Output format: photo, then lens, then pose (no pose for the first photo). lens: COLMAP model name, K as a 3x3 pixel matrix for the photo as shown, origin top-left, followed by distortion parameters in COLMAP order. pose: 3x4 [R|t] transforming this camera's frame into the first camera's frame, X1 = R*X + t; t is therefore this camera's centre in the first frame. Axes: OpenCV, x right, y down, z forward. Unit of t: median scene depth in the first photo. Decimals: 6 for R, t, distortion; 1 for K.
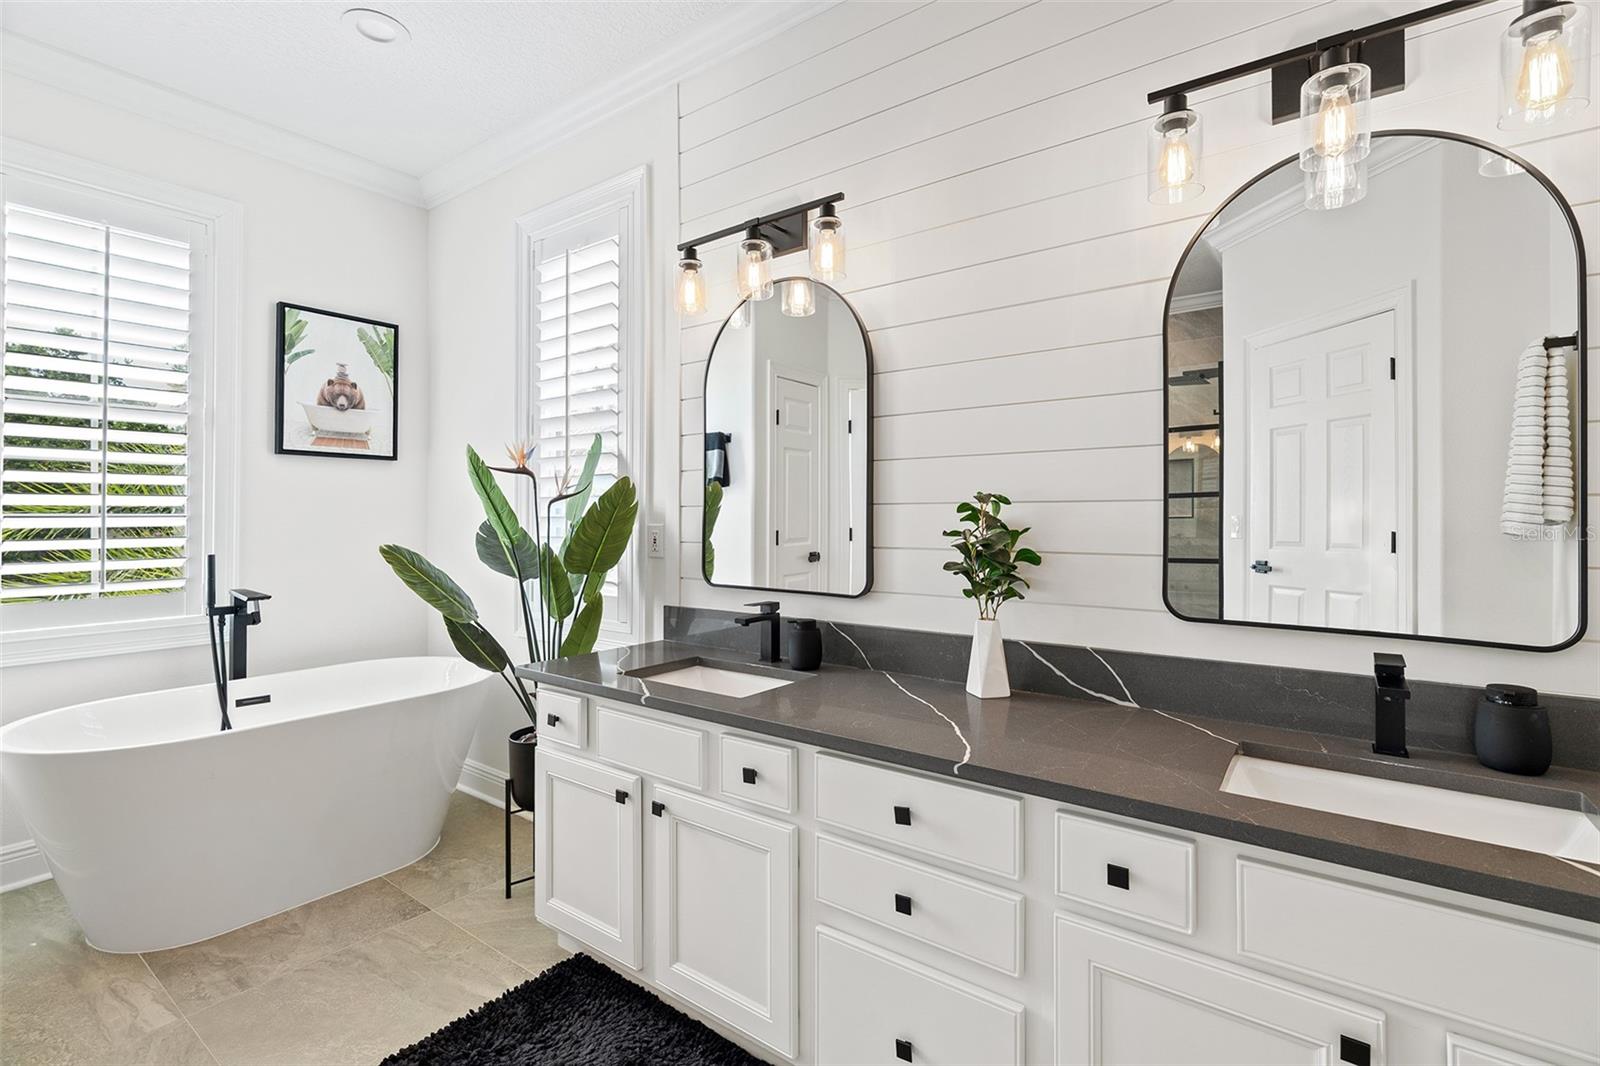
lens RADIAL K [[728.6, 0, 794.4], [0, 728.6, 519.5], [0, 0, 1]] dist [-0.002795, 0.000468]
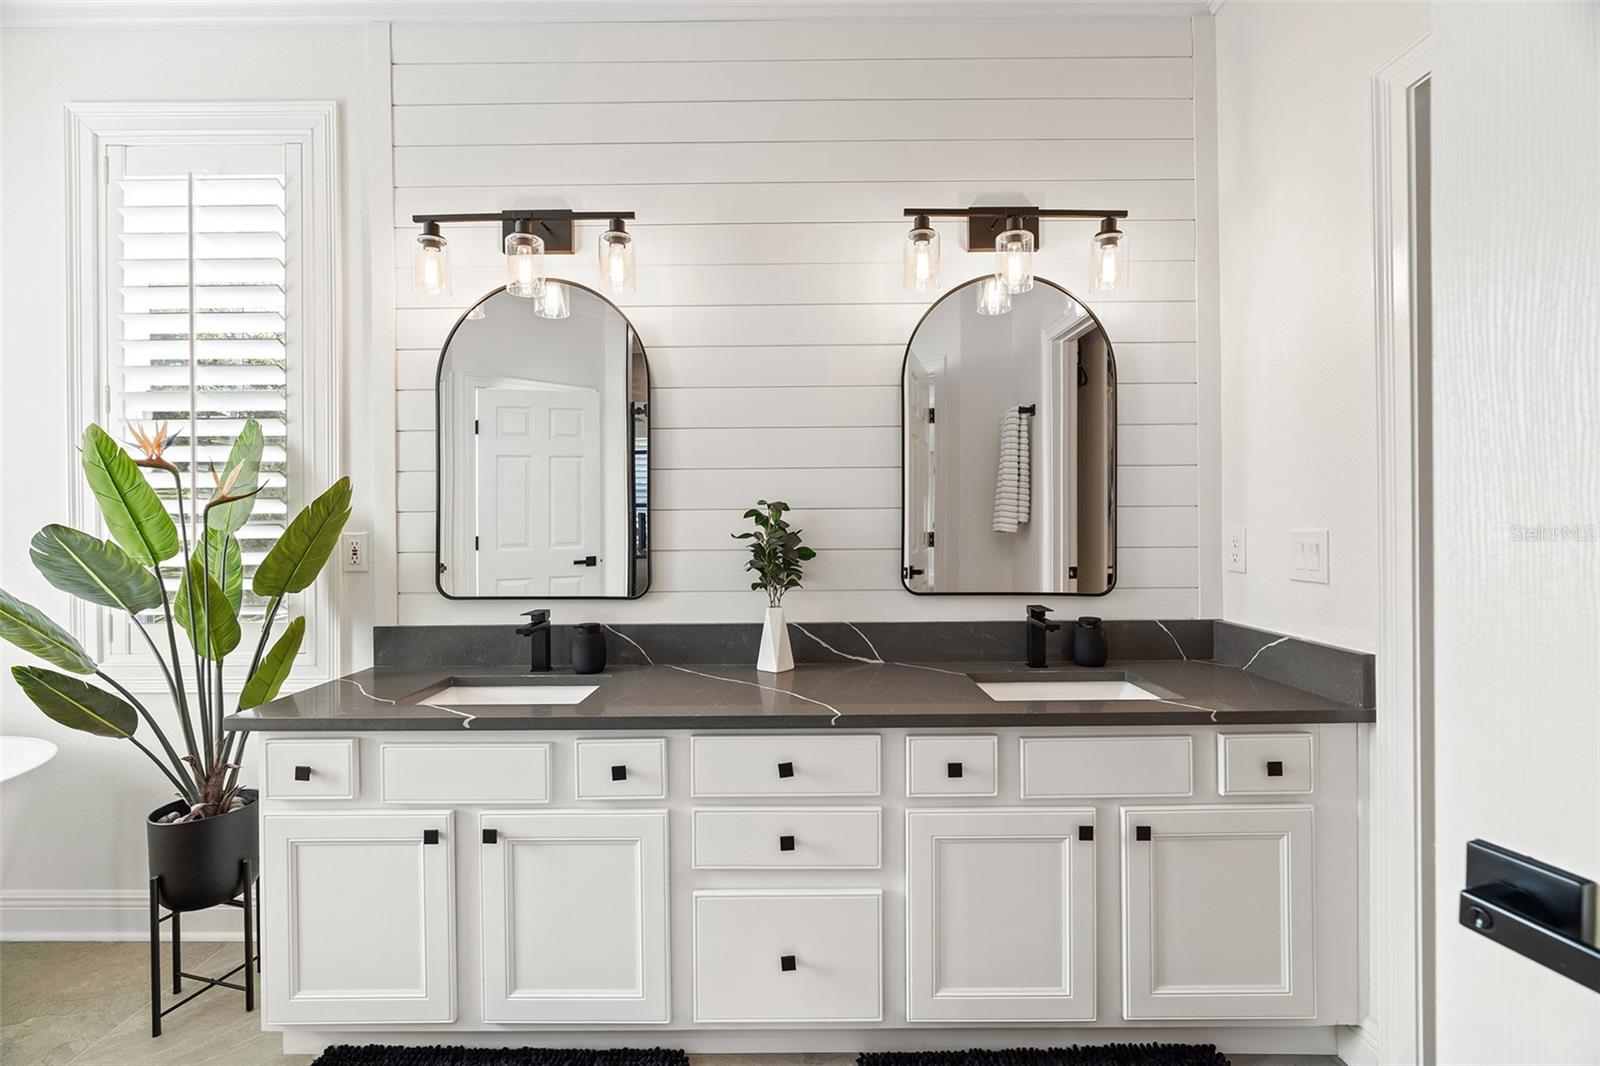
lens RADIAL K [[727.3, 0, 800.0], [0, 727.3, 533.0], [0, 0, 1]] dist [-0.003517, -0.000212]
pose [[0.803030, -0.015740, 0.595731, -0.398981], [0.008079, 0.999847, 0.015527, -0.002595], [-0.595884, -0.007656, 0.803034, 0.017886]]
